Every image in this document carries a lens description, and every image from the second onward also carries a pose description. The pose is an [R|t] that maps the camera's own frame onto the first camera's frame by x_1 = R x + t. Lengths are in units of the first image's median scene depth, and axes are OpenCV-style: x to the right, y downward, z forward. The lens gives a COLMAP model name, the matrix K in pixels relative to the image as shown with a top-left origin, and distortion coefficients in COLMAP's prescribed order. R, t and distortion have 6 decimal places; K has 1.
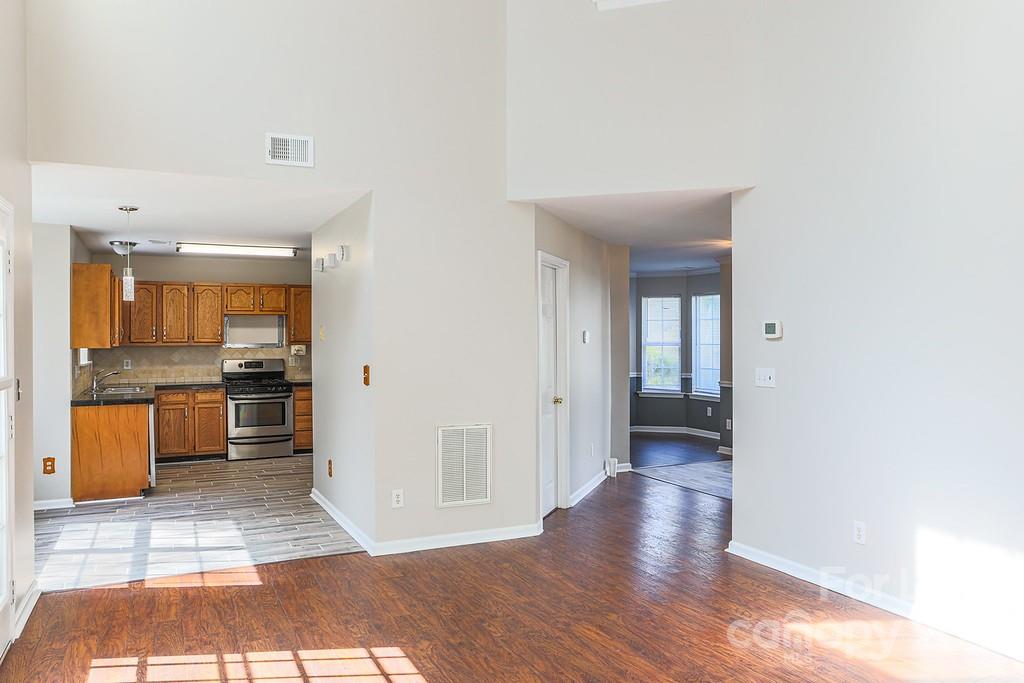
lens RADIAL K [[749.2, 0, 526.3], [0, 749.2, 336.1], [0, 0, 1]] dist [-0.068272, 0.063971]
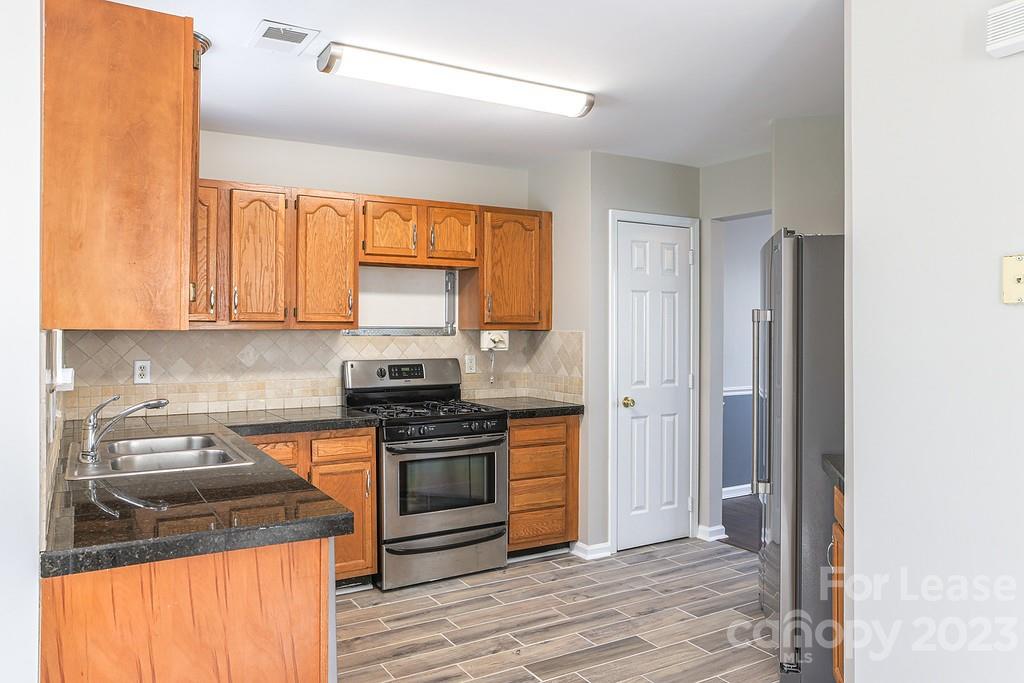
lens RADIAL K [[749.2, 0, 522.9], [0, 749.2, 321.3], [0, 0, 1]] dist [-0.068272, 0.063971]
pose [[0.996799, 0.005582, 0.079759, -0.360966], [-0.004811, 0.999940, -0.009855, 0.011873], [-0.079809, 0.009440, 0.996765, 0.561824]]
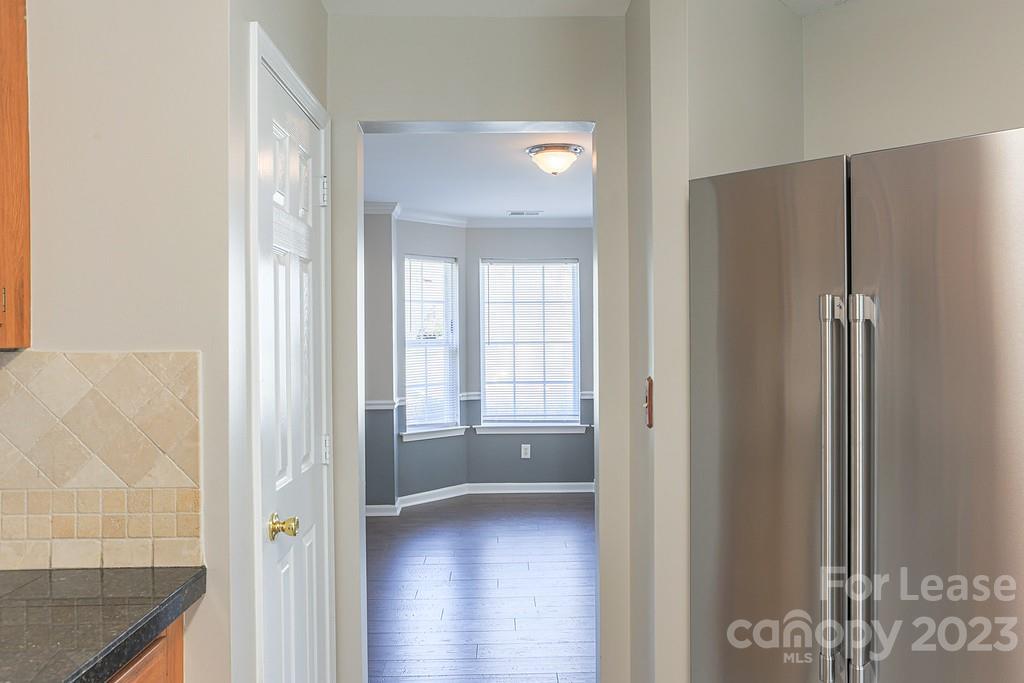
lens RADIAL K [[711.9, 0, 515.5], [0, 711.9, 341.0], [0, 0, 1]] dist [-0.005592, -0.001698]
pose [[0.423775, -0.006031, 0.905747, -0.410179], [0.007093, 0.999969, 0.003340, 0.010930], [-0.905740, 0.005009, 0.423805, 1.063156]]
